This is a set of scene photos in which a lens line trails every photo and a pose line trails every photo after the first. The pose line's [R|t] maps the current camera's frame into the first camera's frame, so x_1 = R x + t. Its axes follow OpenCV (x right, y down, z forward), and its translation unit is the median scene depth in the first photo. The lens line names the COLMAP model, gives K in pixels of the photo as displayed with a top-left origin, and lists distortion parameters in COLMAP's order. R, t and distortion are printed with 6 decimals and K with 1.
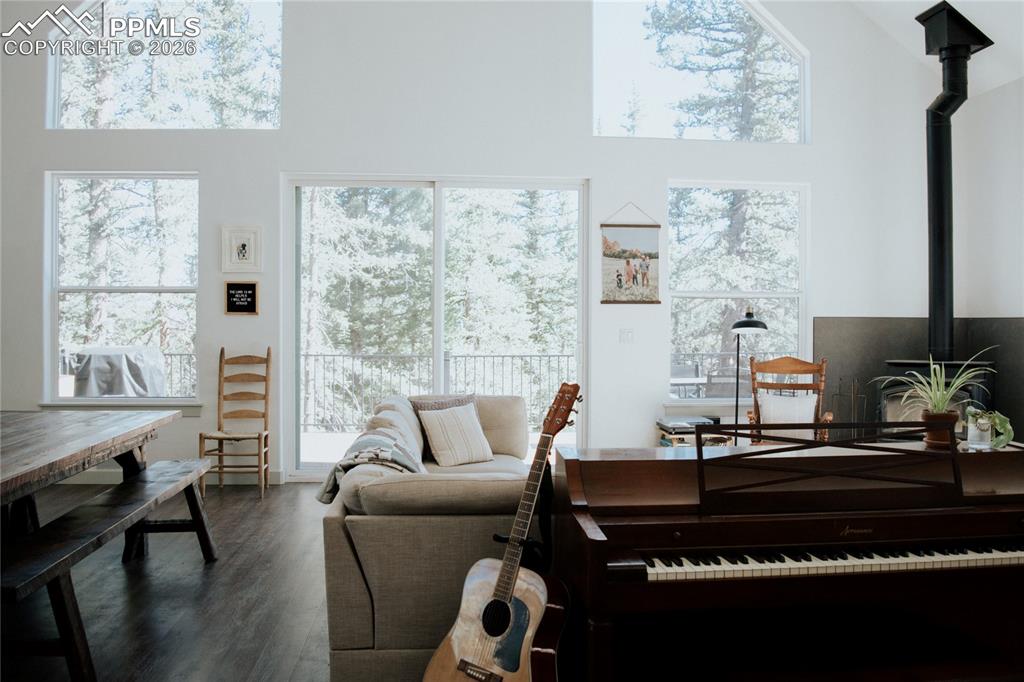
lens RADIAL K [[851.6, 0, 512.0], [0, 851.6, 341.0], [0, 0, 1]] dist [-0.082353, 0.004486]
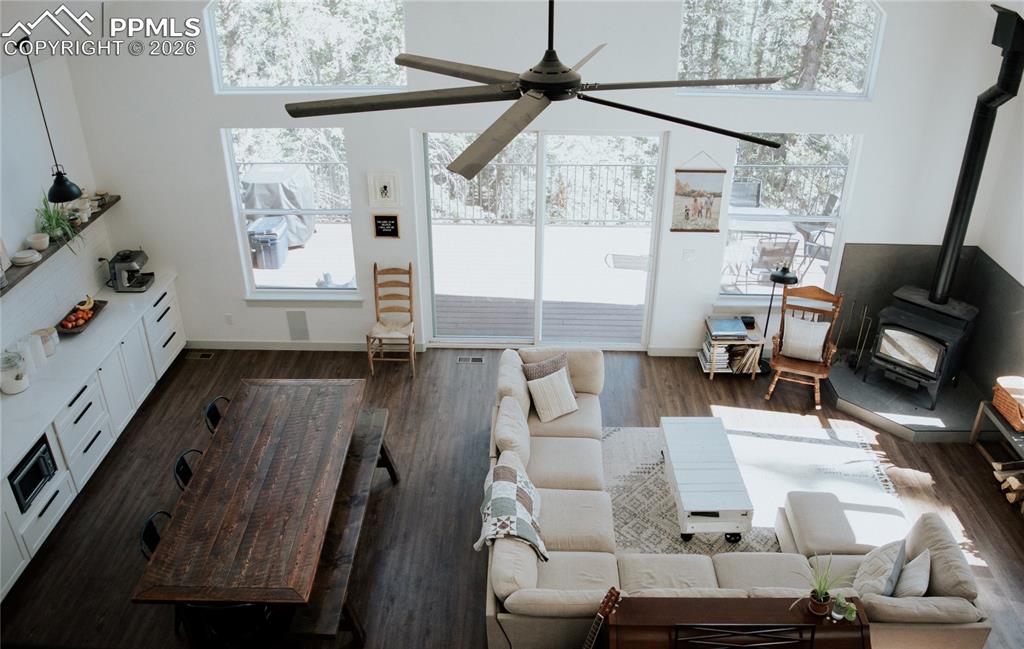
lens RADIAL K [[810.1, 0, 512.0], [0, 810.1, 324.5], [0, 0, 1]] dist [-0.083961, 0.005763]
pose [[0.994285, 0.049220, -0.094730, -0.006890], [0.000869, 0.883606, 0.468230, -0.476791], [0.106751, -0.465636, 0.878514, -0.123290]]
